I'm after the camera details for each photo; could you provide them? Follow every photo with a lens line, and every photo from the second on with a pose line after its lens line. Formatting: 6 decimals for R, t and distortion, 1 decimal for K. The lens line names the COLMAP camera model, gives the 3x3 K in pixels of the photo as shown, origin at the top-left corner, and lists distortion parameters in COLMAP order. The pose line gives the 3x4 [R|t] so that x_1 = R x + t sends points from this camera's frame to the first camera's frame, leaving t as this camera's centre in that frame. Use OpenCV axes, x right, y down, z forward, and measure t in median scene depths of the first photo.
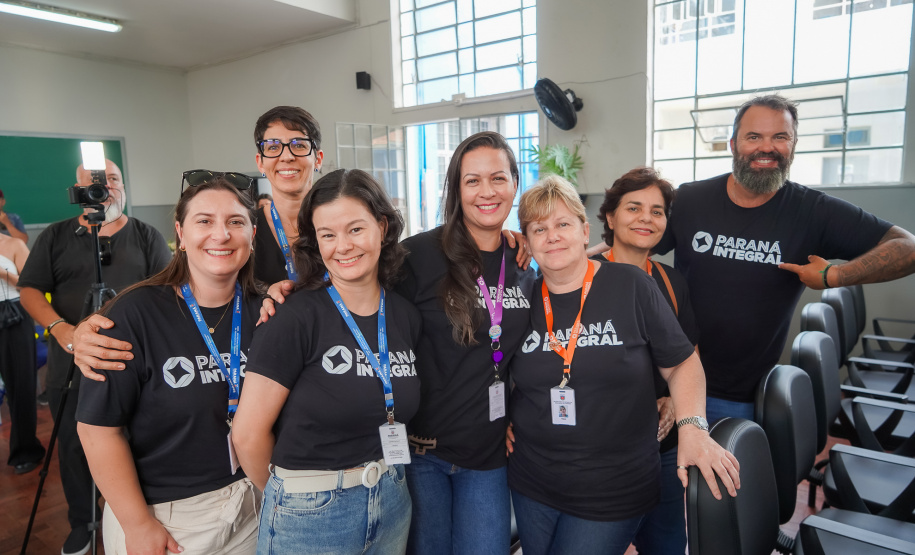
lens RADIAL K [[631.7, 0, 457.5], [0, 631.7, 277.5], [0, 0, 1]] dist [-0.003200, 0.002881]
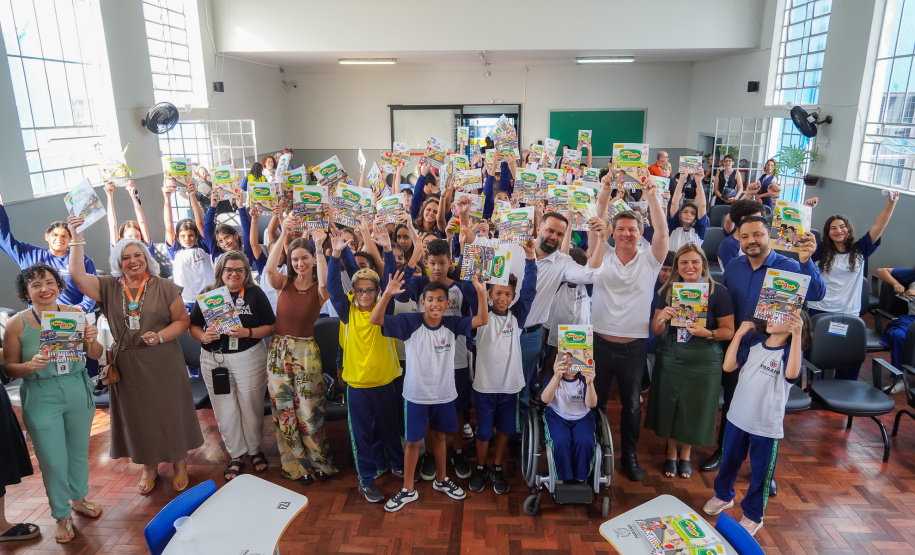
lens RADIAL K [[631.7, 0, 457.5], [0, 631.7, 277.5], [0, 0, 1]] dist [-0.003200, 0.002881]
pose [[0.550295, 0.250365, -0.796551, 0.863638], [-0.121267, 0.967836, 0.220426, -0.107355], [0.826117, -0.024704, 0.562956, -0.551869]]
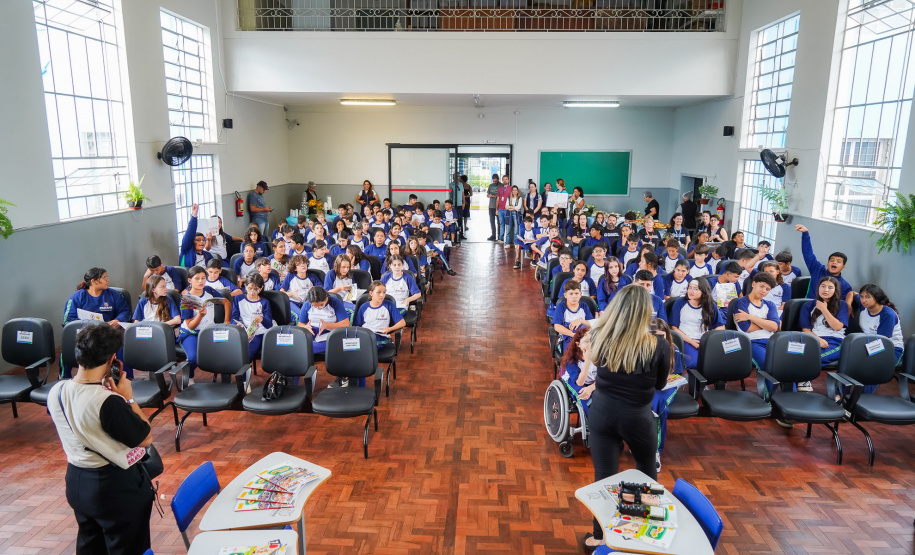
lens RADIAL K [[631.7, 0, 457.5], [0, 631.7, 277.5], [0, 0, 1]] dist [-0.003200, 0.002881]
pose [[0.558600, 0.208652, -0.802764, 0.933322], [-0.135349, 0.977800, 0.159964, -0.098574], [0.818320, 0.019298, 0.574439, -0.605308]]
